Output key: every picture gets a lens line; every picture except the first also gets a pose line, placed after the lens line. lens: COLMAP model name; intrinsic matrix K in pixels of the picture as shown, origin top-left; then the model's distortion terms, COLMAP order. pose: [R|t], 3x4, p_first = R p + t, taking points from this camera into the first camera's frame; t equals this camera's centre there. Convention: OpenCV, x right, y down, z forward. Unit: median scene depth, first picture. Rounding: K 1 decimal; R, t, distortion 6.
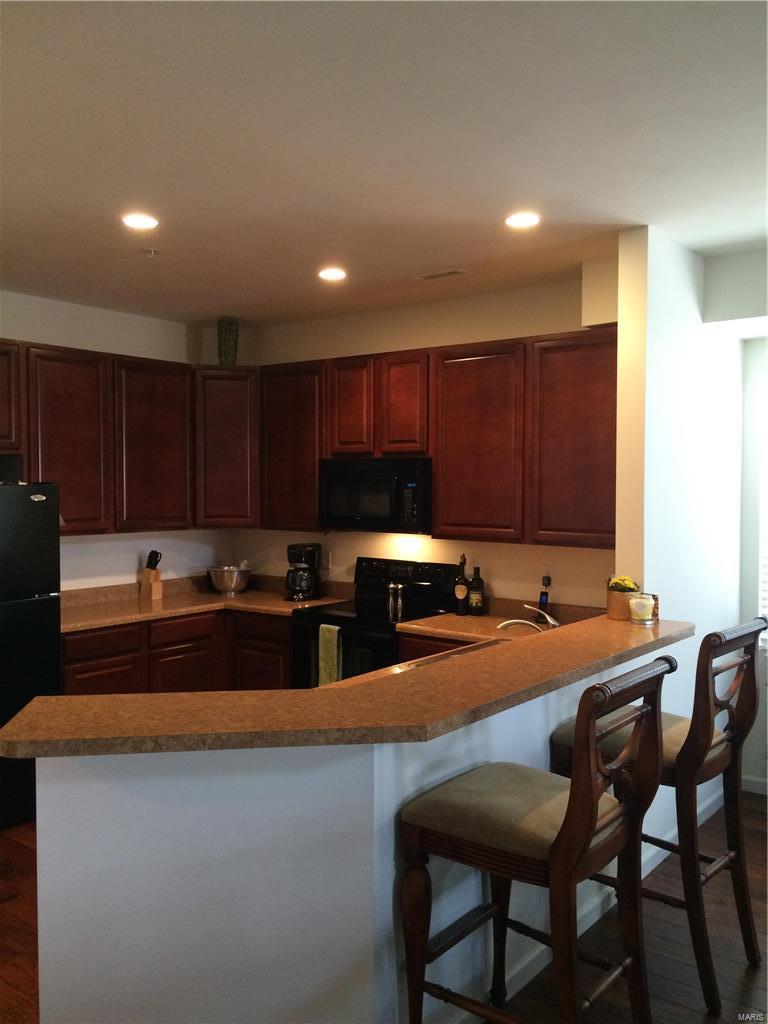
lens RADIAL K [[904.0, 0, 361.4], [0, 904.0, 511.6], [0, 0, 1]] dist [0.062242, 0.002725]
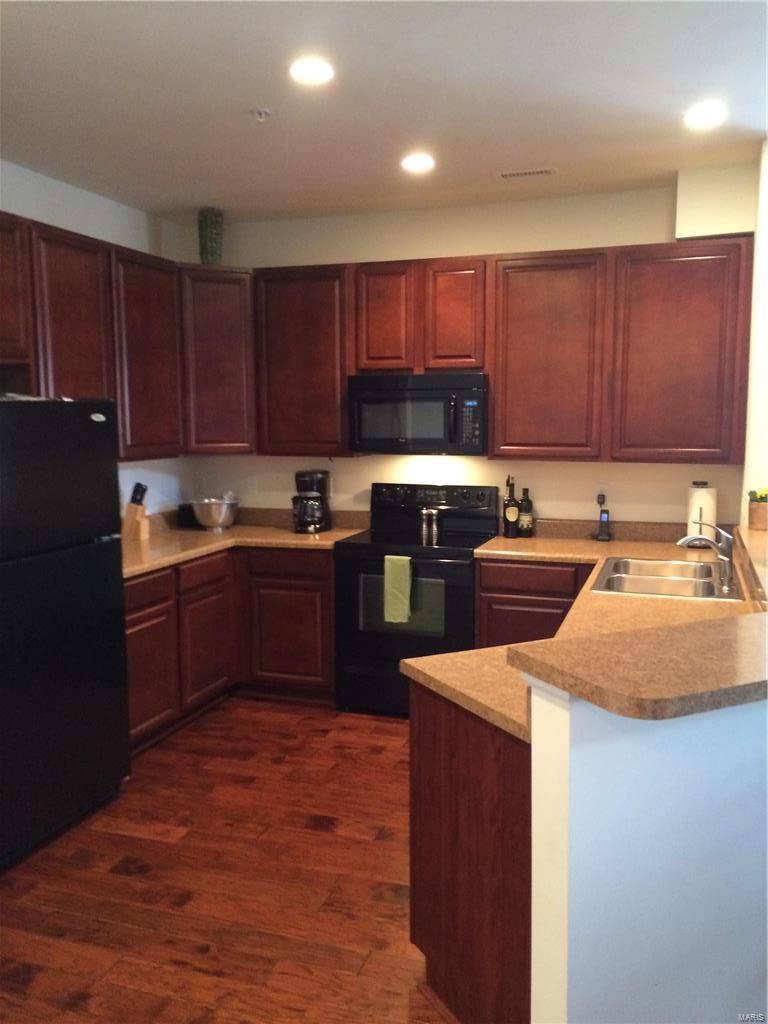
lens RADIAL K [[904.0, 0, 383.8], [0, 904.0, 513.8], [0, 0, 1]] dist [0.062242, 0.002725]
pose [[0.940584, -0.042605, 0.336878, -0.326859], [0.016289, 0.996617, 0.080562, 0.007365], [-0.339171, -0.070288, 0.938095, 0.127570]]
